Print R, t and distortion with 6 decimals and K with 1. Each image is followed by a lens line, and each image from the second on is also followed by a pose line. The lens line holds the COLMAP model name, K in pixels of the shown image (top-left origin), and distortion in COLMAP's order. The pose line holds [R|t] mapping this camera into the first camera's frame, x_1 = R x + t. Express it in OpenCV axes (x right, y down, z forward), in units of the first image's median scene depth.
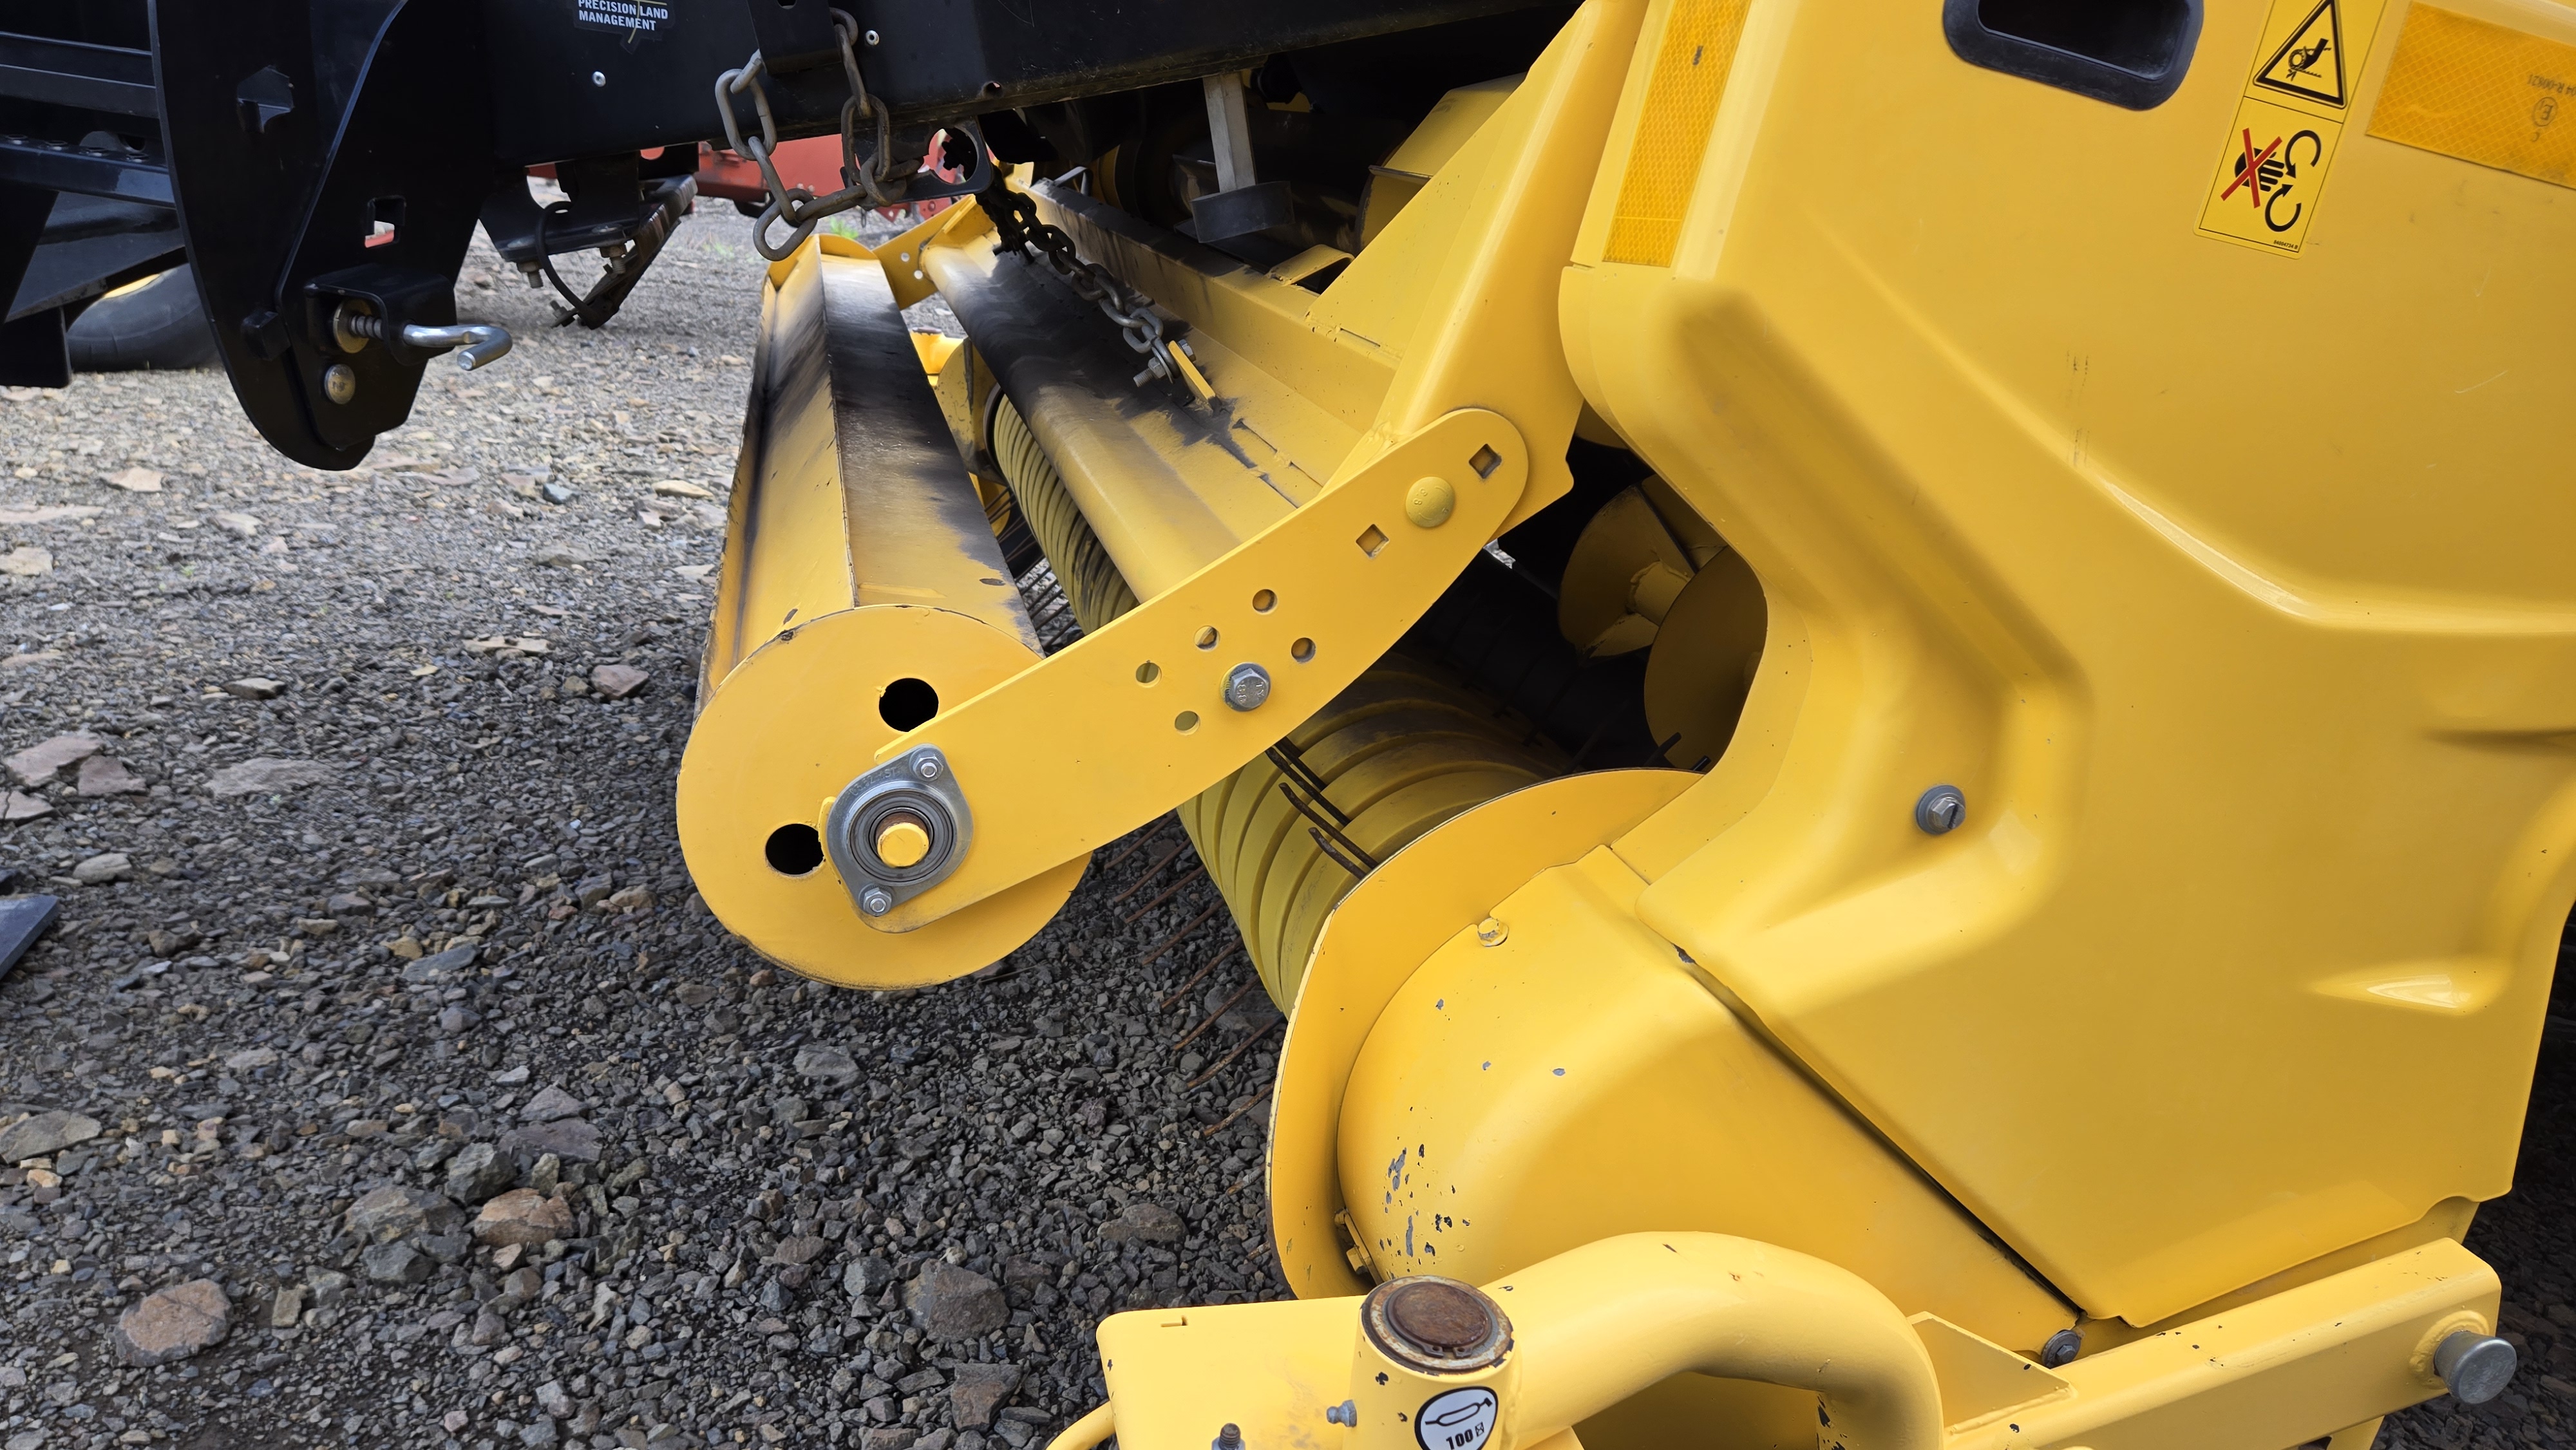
lens RADIAL K [[1620.3, 0, 1288.0], [0, 1620.3, 737.4], [0, 0, 1]] dist [0.066710, -0.048662]
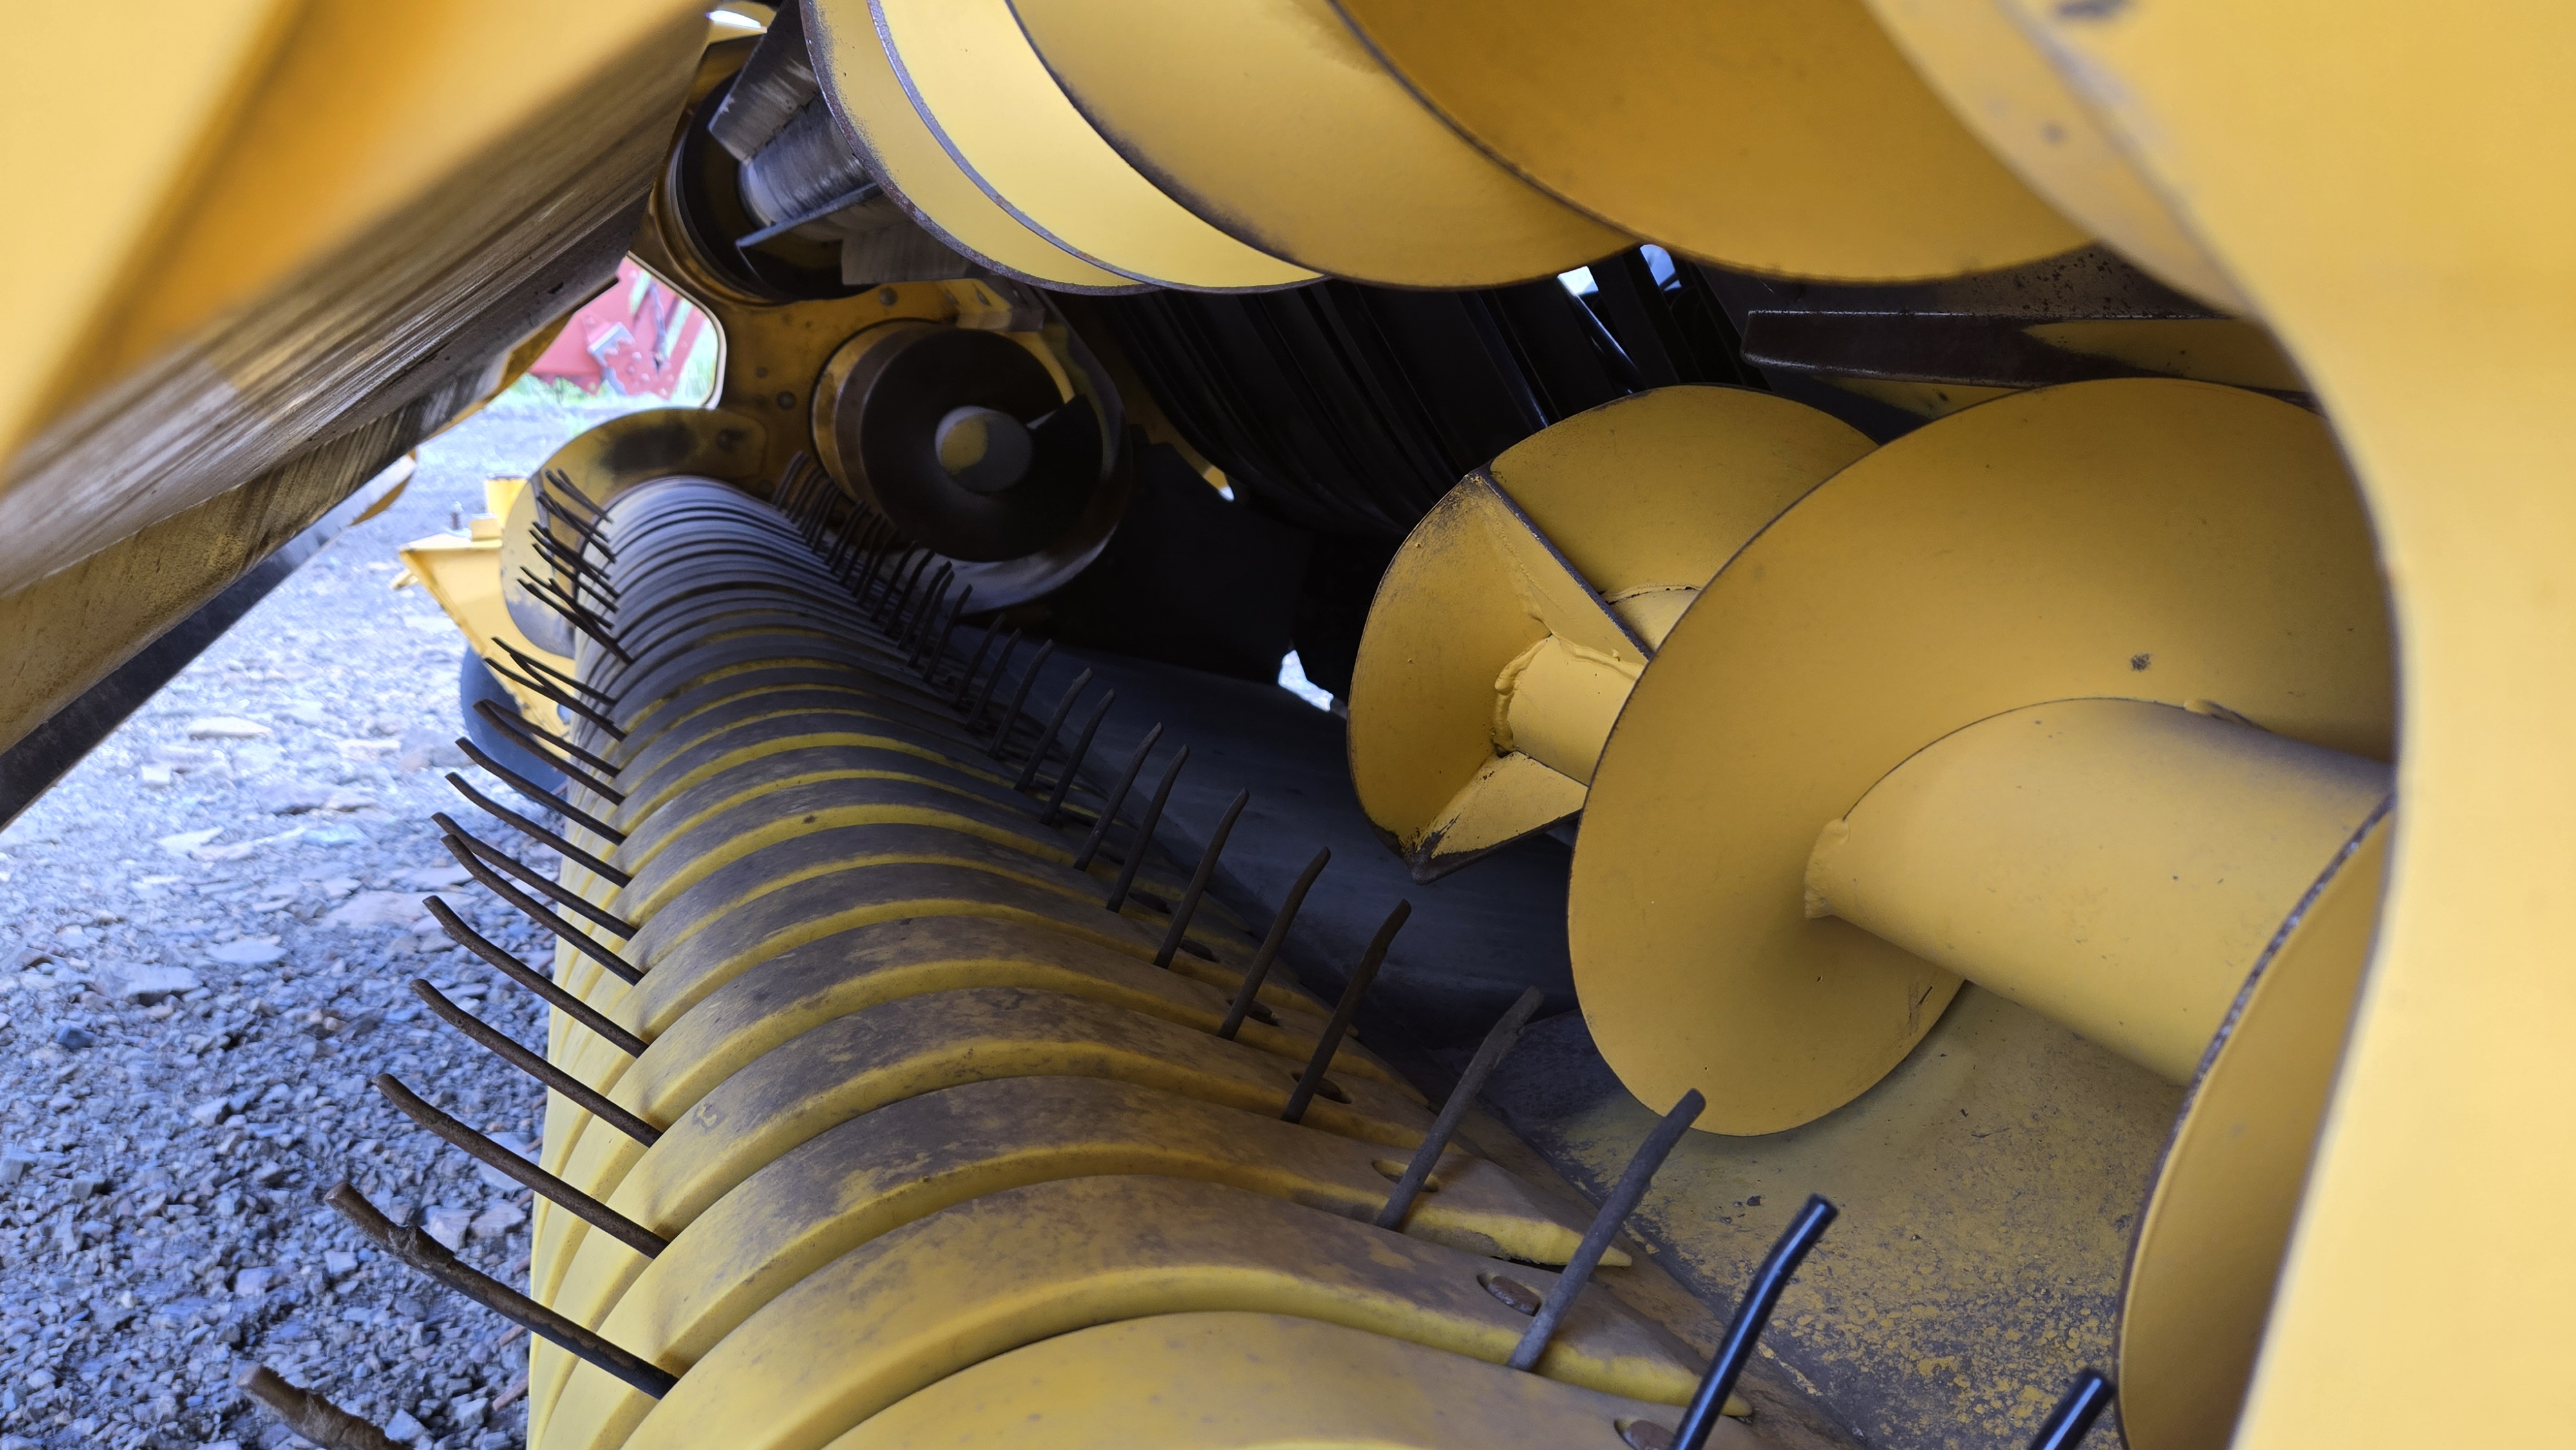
lens RADIAL K [[1620.3, 0, 1288.0], [0, 1620.3, 737.4], [0, 0, 1]] dist [0.066710, -0.048662]
pose [[0.990350, -0.111243, 0.082658, 0.052671], [0.119057, 0.988183, -0.096539, -0.020656], [-0.070942, 0.105449, 0.991891, 0.256700]]
